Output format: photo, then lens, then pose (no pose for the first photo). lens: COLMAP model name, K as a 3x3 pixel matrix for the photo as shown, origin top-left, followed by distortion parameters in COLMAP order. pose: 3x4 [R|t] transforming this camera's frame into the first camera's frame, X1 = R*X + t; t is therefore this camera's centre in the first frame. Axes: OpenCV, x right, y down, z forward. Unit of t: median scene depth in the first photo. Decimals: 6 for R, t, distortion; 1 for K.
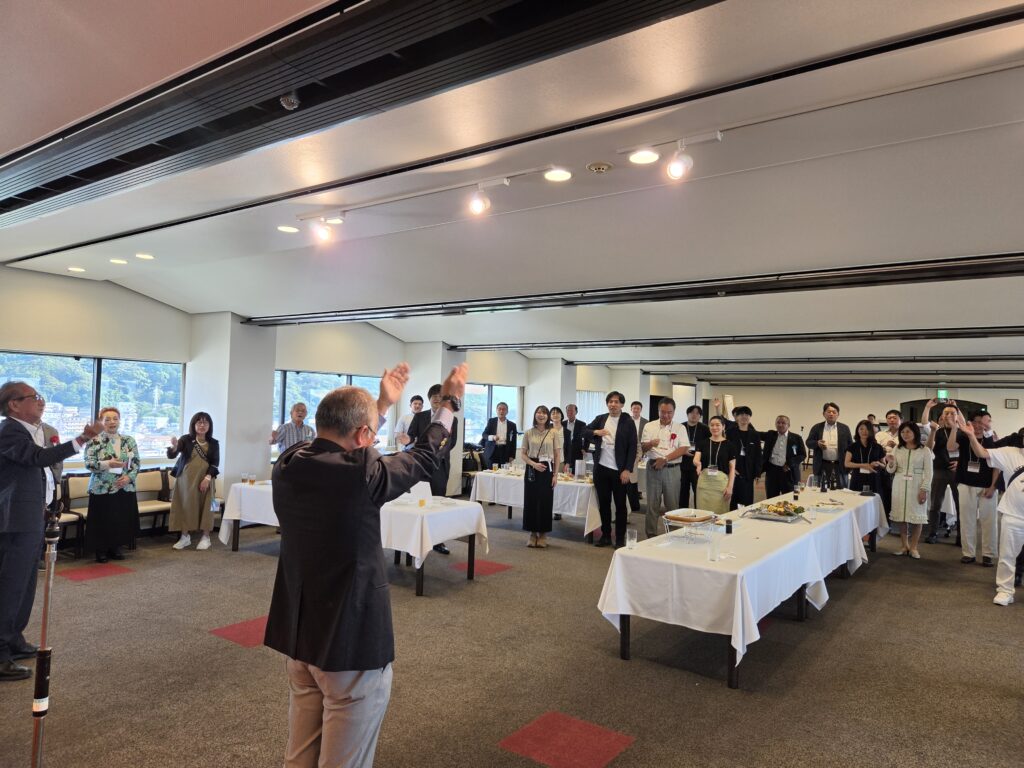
lens RADIAL K [[706.2, 0, 504.8], [0, 706.2, 381.2], [0, 0, 1]] dist [0.079432, -0.063443]
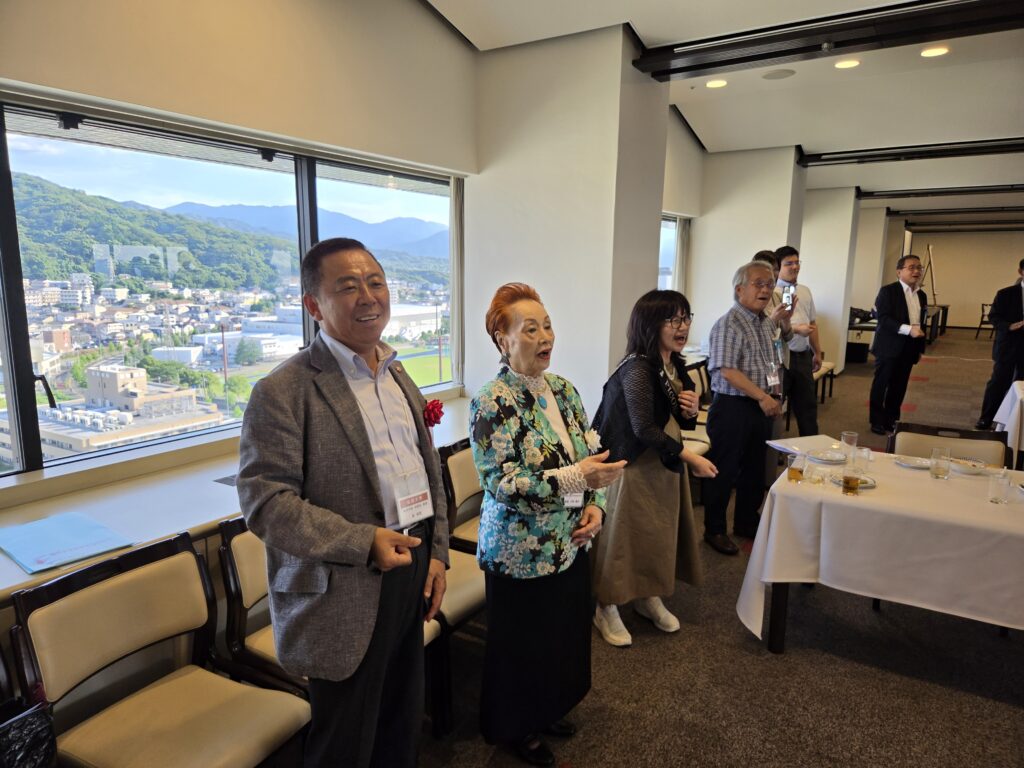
lens RADIAL K [[706.2, 0, 504.8], [0, 706.2, 381.2], [0, 0, 1]] dist [0.079432, -0.063443]
pose [[0.998589, -0.034212, 0.040602, -0.476504], [0.025790, 0.980991, 0.192330, 0.014363], [-0.046410, -0.191012, 0.980490, 0.590387]]
